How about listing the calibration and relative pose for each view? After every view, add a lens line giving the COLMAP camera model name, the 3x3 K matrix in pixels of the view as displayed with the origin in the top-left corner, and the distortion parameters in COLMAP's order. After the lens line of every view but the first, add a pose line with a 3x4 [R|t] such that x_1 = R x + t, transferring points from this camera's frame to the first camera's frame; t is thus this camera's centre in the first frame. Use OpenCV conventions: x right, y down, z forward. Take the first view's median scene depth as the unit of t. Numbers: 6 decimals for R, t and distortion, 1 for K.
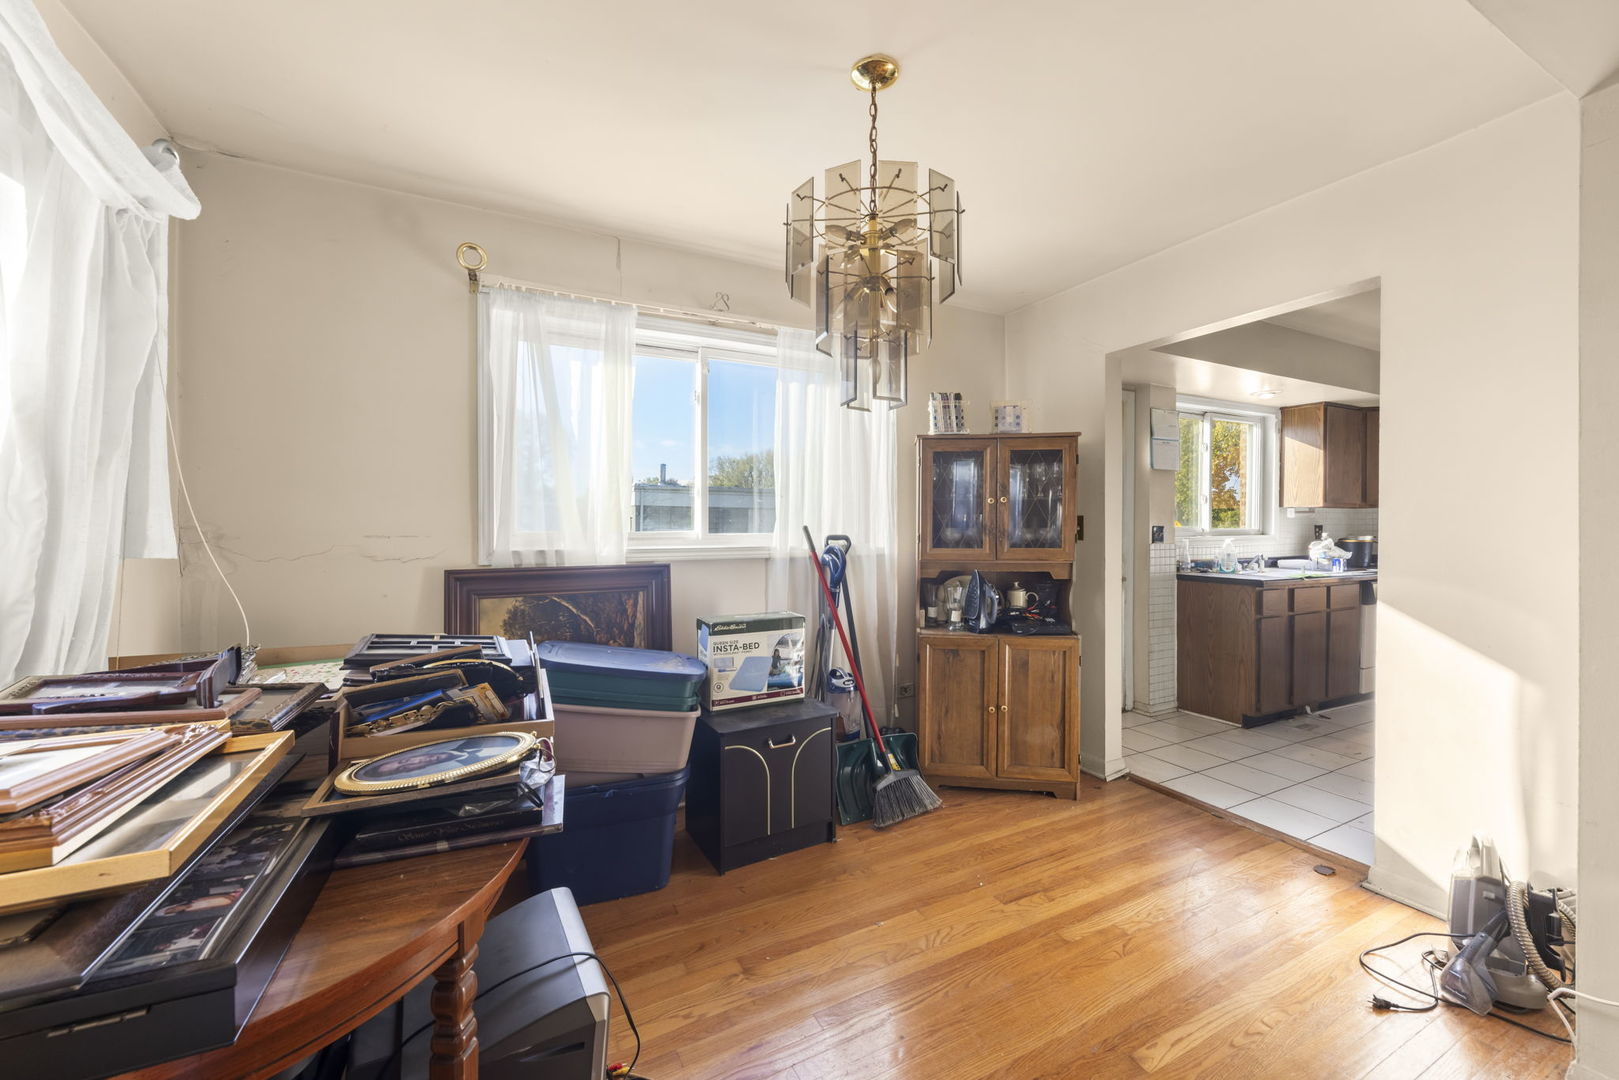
lens RADIAL K [[613.0, 0, 815.1], [0, 613.0, 528.3], [0, 0, 1]] dist [-0.002137, -0.000060]
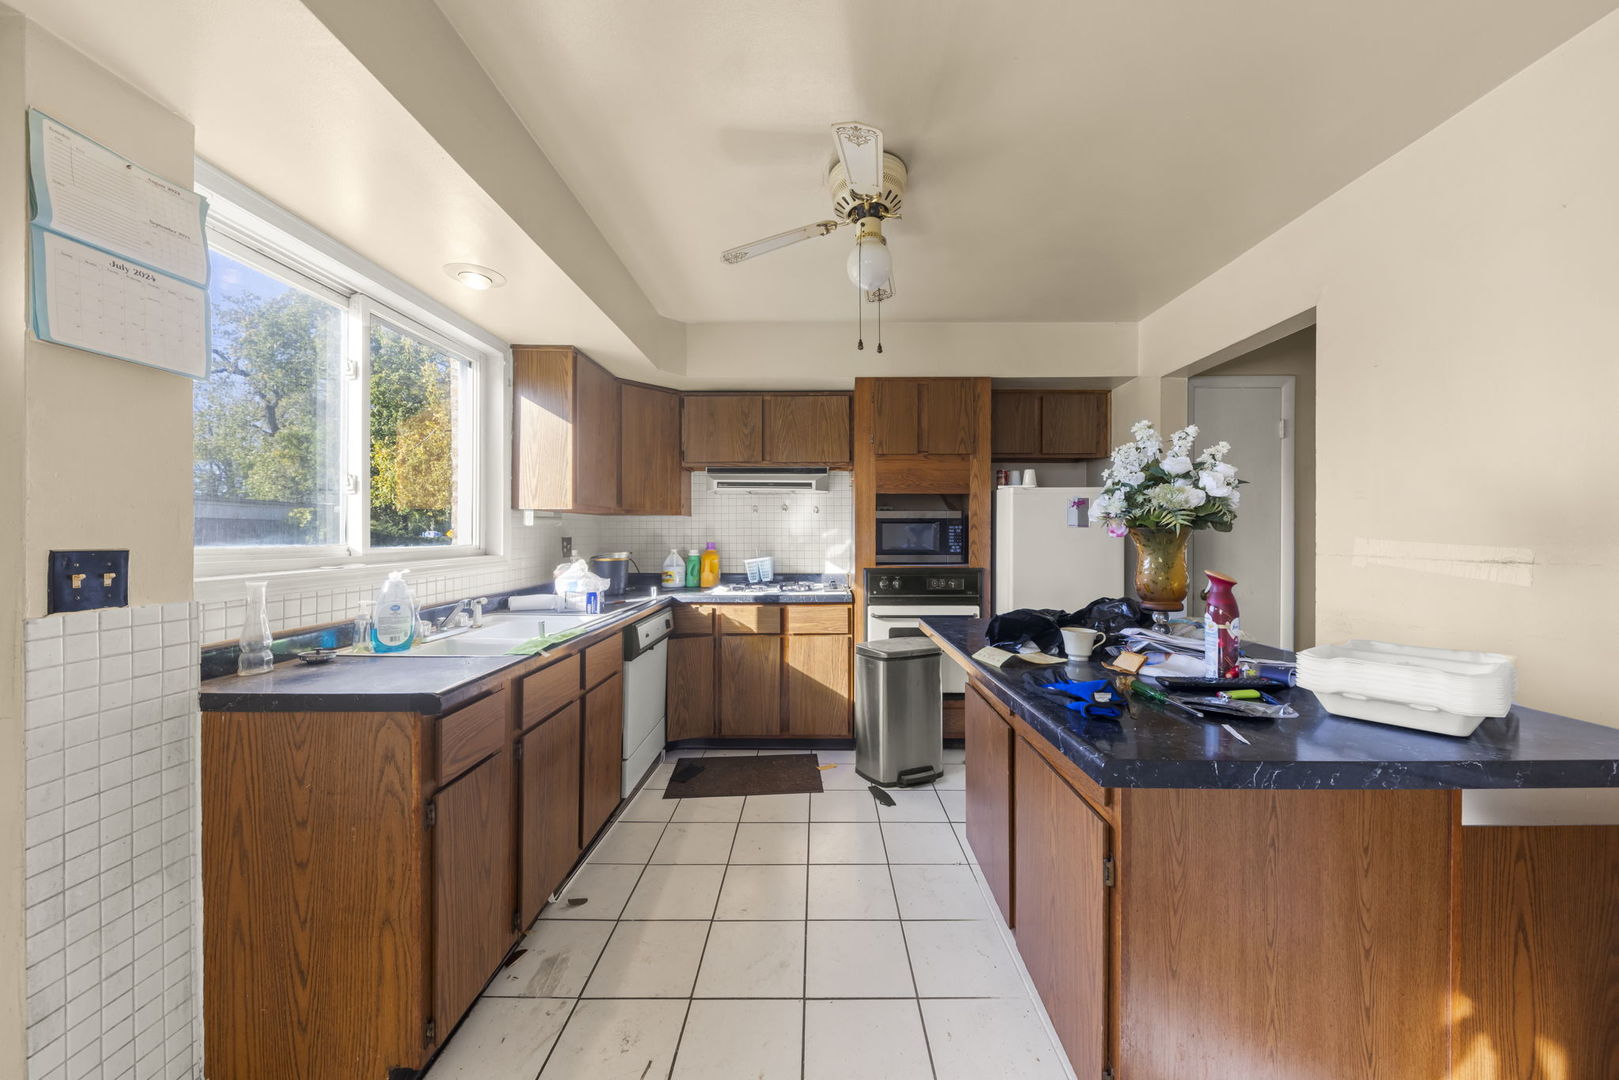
lens RADIAL K [[565.1, 0, 818.0], [0, 565.1, 534.5], [0, 0, 1]] dist [-0.000430, -0.000126]
pose [[0.449102, -0.002379, 0.893477, 0.419461], [0.003257, 0.999994, 0.001026, -0.008850], [-0.893475, 0.002449, 0.449107, 0.507805]]
